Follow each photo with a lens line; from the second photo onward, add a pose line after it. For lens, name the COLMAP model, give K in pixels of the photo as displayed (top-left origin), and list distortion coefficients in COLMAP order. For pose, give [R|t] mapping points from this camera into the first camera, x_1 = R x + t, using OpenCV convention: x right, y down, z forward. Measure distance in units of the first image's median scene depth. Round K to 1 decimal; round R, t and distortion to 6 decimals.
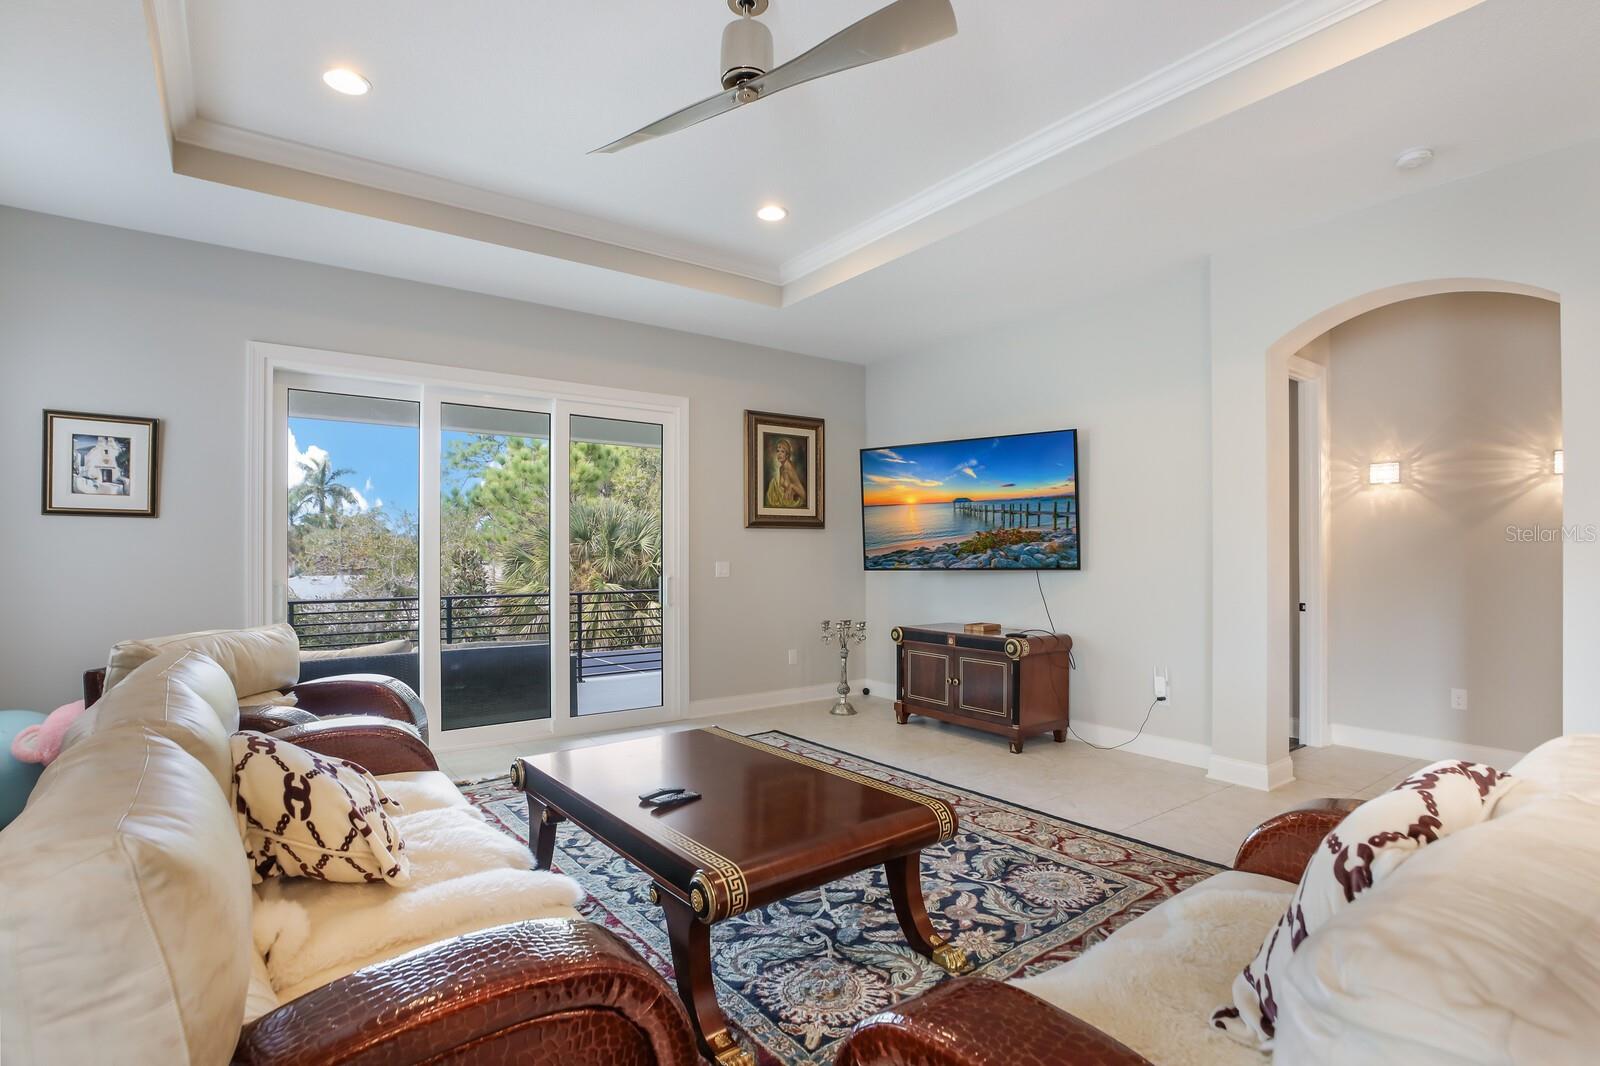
lens RADIAL K [[768.0, 0, 770.8], [0, 768.0, 546.4], [0, 0, 1]] dist [-0.036600, 0.014568]
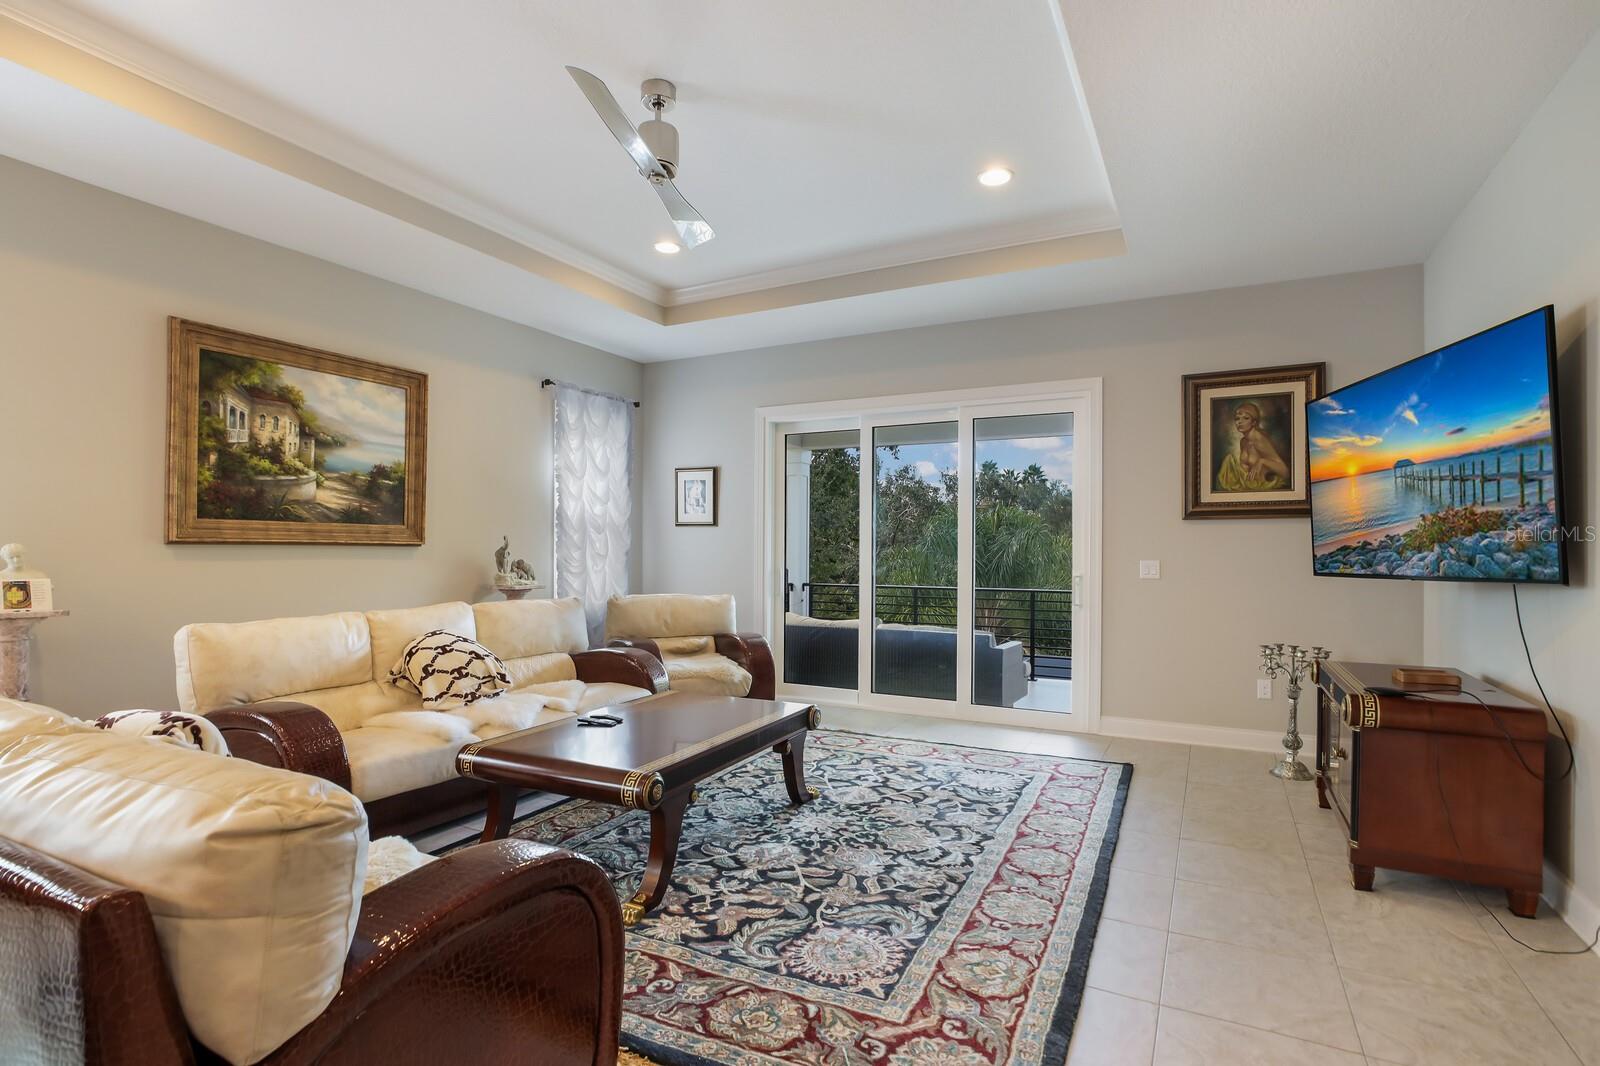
lens RADIAL K [[759.1, 0, 807.2], [0, 759.1, 550.3], [0, 0, 1]] dist [-0.010495, 0.000419]
pose [[0.466251, 0.003016, -0.884648, 0.563088], [0.001036, 0.999992, 0.003955, 0.005325], [0.884652, -0.002761, 0.466244, 0.307913]]
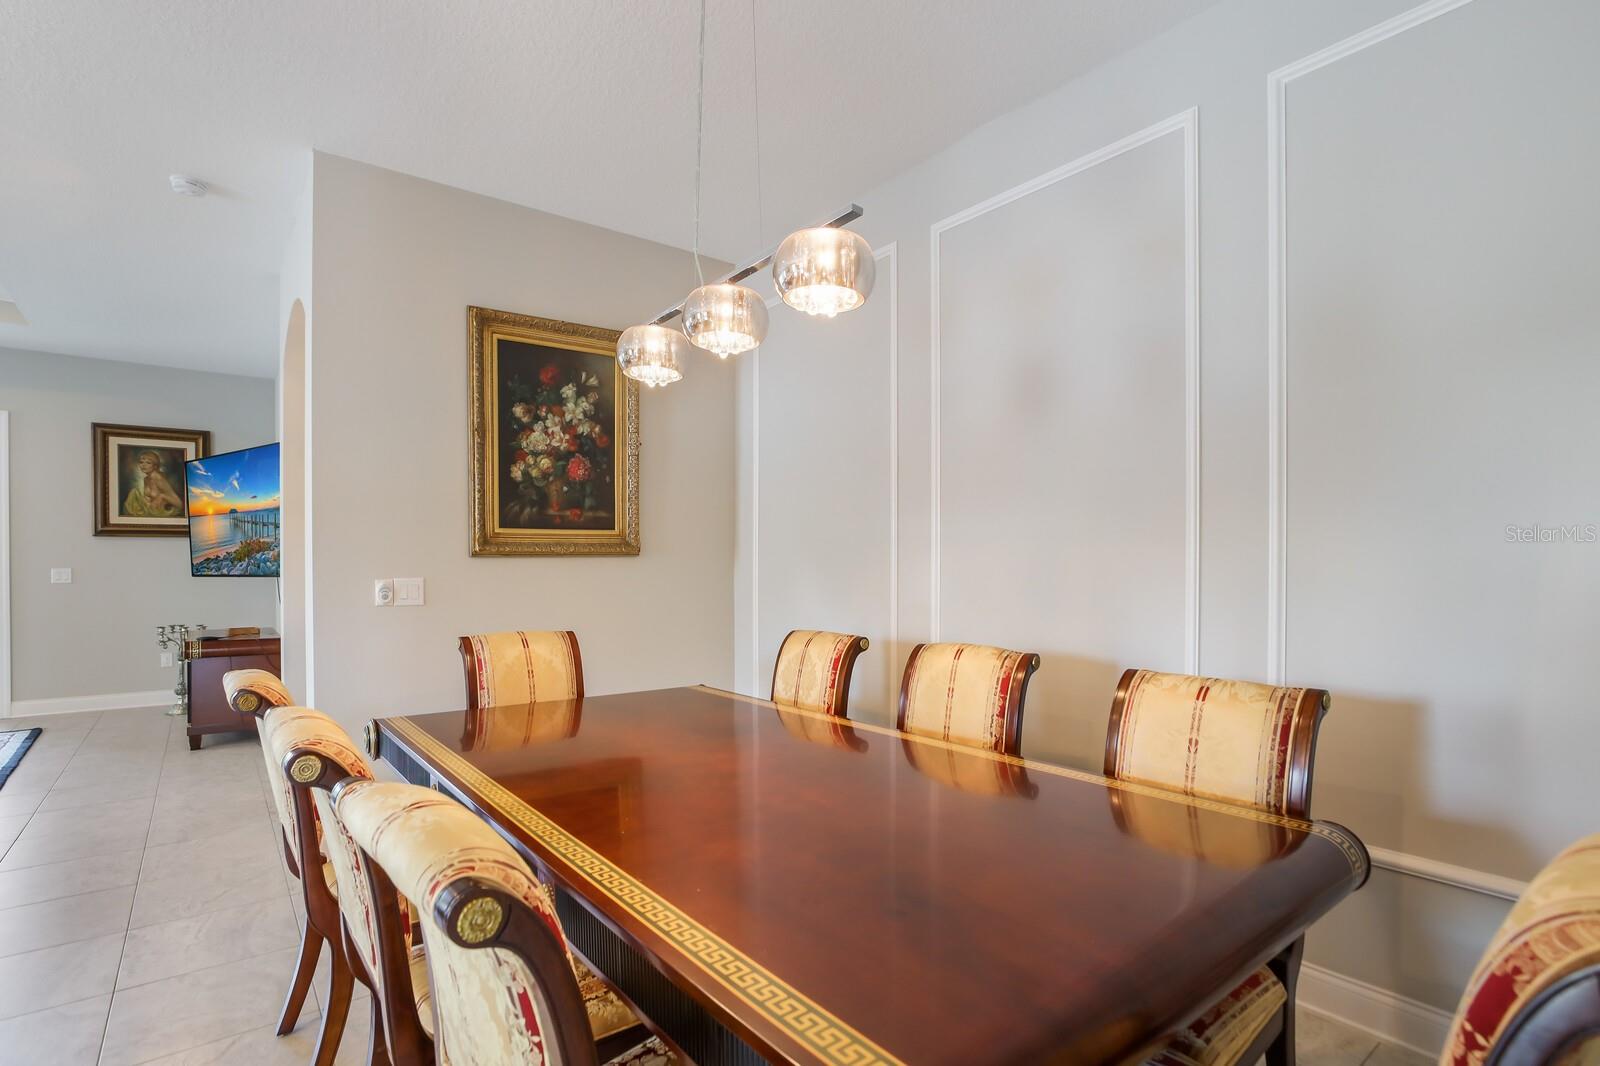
lens RADIAL K [[759.1, 0, 807.2], [0, 759.1, 550.3], [0, 0, 1]] dist [-0.010495, 0.000419]
pose [[0.996435, -0.001167, 0.084354, 0.965237], [0.000660, 0.999982, 0.006037, -0.012149], [-0.084359, -0.005959, 0.996418, -0.112197]]
